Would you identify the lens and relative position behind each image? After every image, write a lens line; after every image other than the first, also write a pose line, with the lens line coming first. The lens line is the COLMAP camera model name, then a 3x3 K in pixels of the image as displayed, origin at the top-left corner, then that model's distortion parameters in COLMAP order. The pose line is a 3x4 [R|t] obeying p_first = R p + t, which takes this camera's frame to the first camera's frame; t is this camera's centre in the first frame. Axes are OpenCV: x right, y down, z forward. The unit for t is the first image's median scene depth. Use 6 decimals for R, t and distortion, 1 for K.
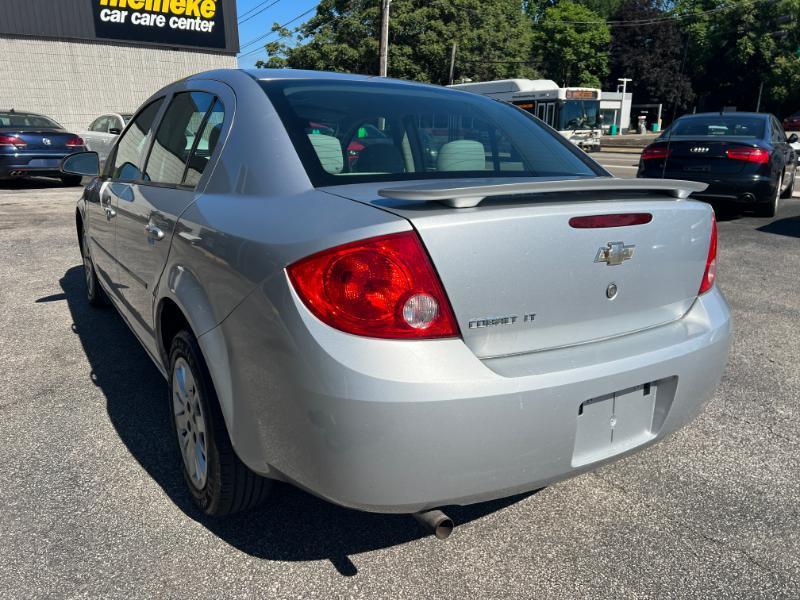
lens RADIAL K [[604.9, 0, 399.1], [0, 604.9, 302.7], [0, 0, 1]] dist [0.045116, -0.053169]
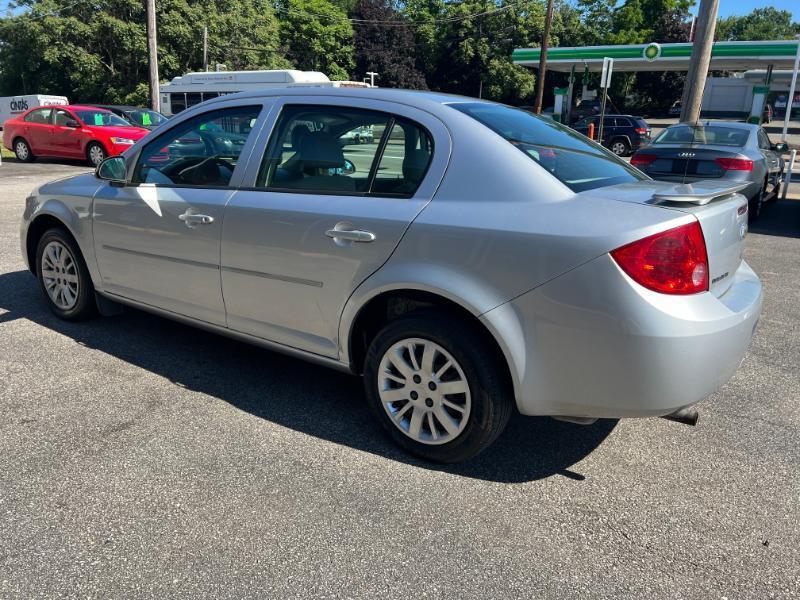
lens RADIAL K [[604.9, 0, 396.7], [0, 604.9, 302.3], [0, 0, 1]] dist [0.045116, -0.053169]
pose [[0.921362, -0.096268, 0.376595, -0.030162], [0.089391, 0.995355, 0.035739, -0.000855], [-0.378286, 0.000736, 0.925688, -0.002862]]
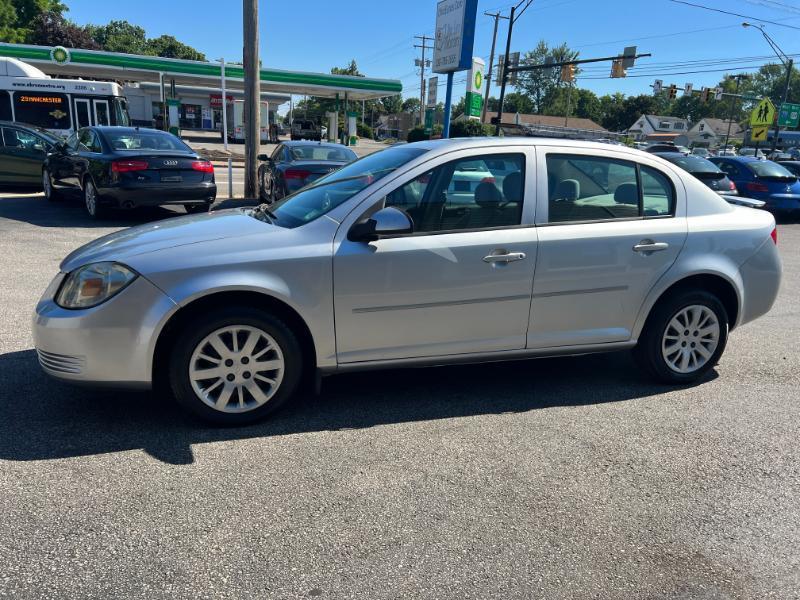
lens RADIAL K [[604.9, 0, 403.1], [0, 604.9, 303.9], [0, 0, 1]] dist [0.045116, -0.053169]
pose [[0.231255, -0.239835, 0.942868, -0.085943], [0.228448, 0.955428, 0.187000, -0.017377], [-0.945692, 0.172151, 0.275737, 0.049611]]
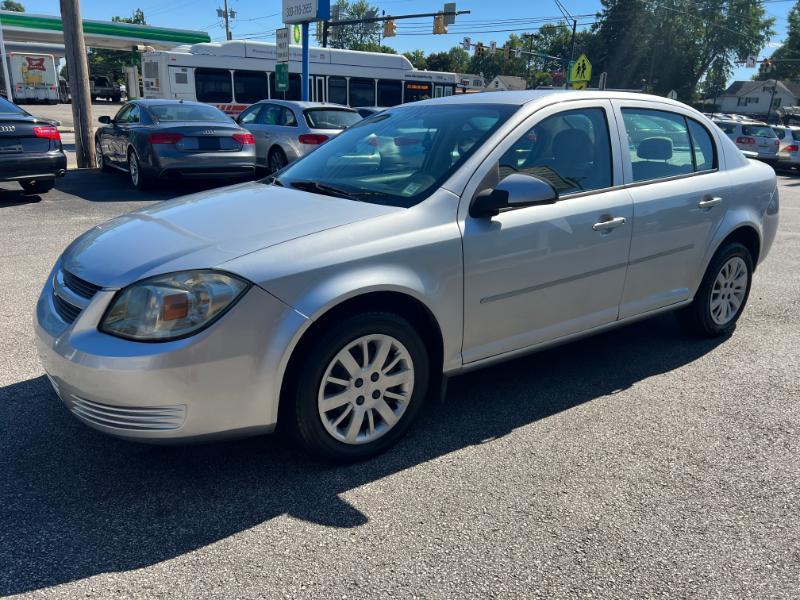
lens RADIAL K [[604.9, 0, 401.4], [0, 604.9, 301.8], [0, 0, 1]] dist [0.045116, -0.053169]
pose [[-0.068815, -0.304847, 0.949912, -0.078744], [0.247598, 0.917159, 0.312273, -0.023617], [-0.966416, 0.256686, 0.012365, 0.075230]]
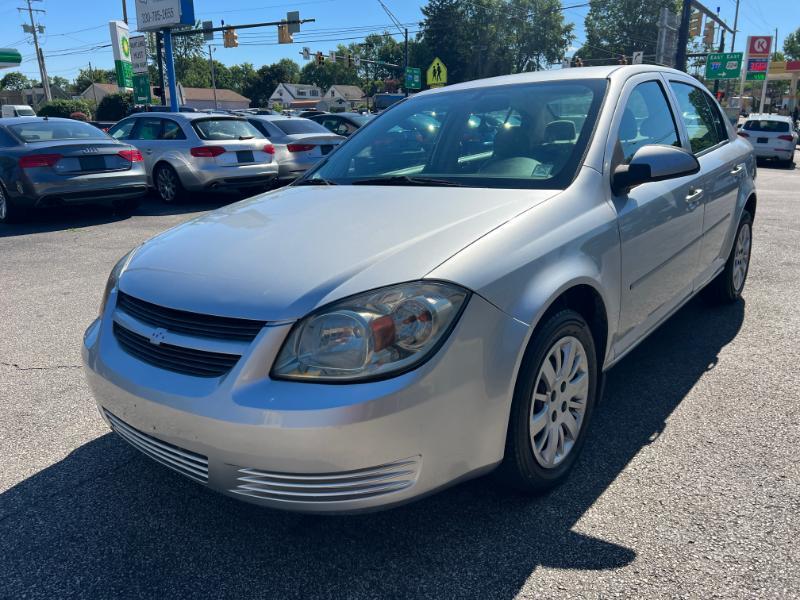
lens RADIAL K [[604.9, 0, 401.1], [0, 604.9, 298.5], [0, 0, 1]] dist [0.045116, -0.053169]
pose [[-0.320460, -0.261749, 0.910381, -0.068673], [0.283860, 0.890364, 0.355914, -0.026704], [-0.903731, 0.372477, -0.211026, 0.094034]]
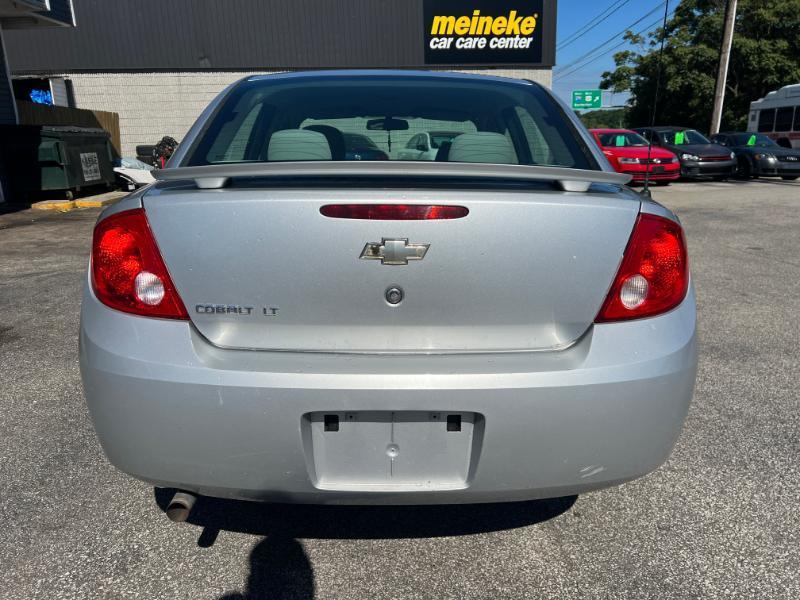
lens RADIAL K [[604.9, 0, 396.8], [0, 604.9, 303.0], [0, 0, 1]] dist [0.045116, -0.053169]
pose [[0.855588, 0.104925, -0.506913, 0.022449], [-0.115648, 0.993236, 0.010393, -0.000514], [0.504574, 0.049731, 0.861935, 0.008023]]
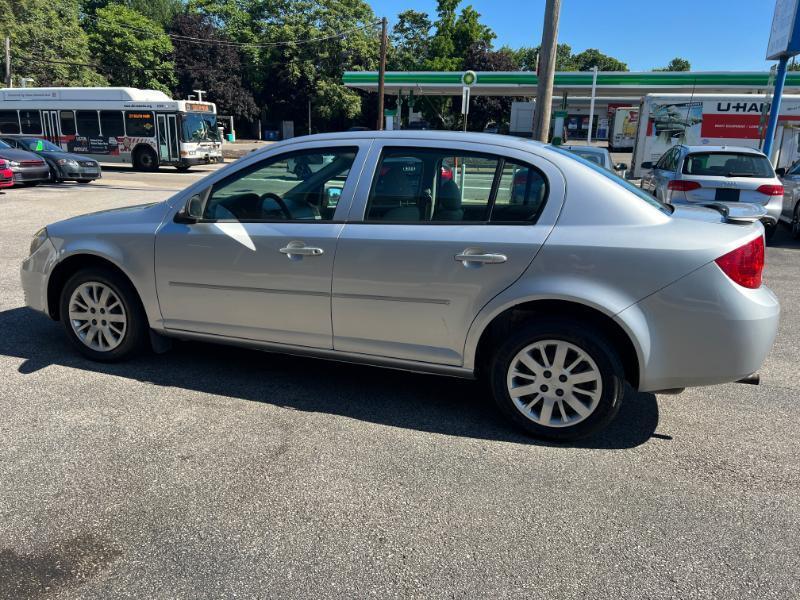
lens RADIAL K [[604.9, 0, 396.6], [0, 604.9, 301.2], [0, 0, 1]] dist [0.045116, -0.053169]
pose [[0.776484, -0.147572, 0.612614, -0.055441], [0.155738, 0.986974, 0.040355, -0.004225], [-0.610589, 0.064073, 0.789352, 0.003143]]
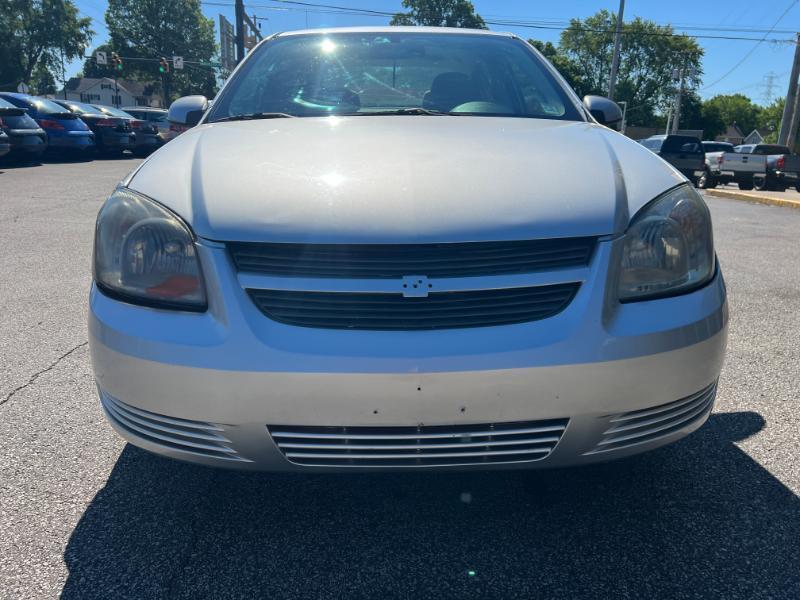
lens RADIAL K [[604.9, 0, 399.2], [0, 604.9, 299.1], [0, 0, 1]] dist [0.045116, -0.053169]
pose [[-0.859460, -0.167286, 0.483057, -0.041213], [0.107017, 0.865126, 0.490005, -0.028616], [-0.499876, 0.472835, -0.725638, 0.122486]]
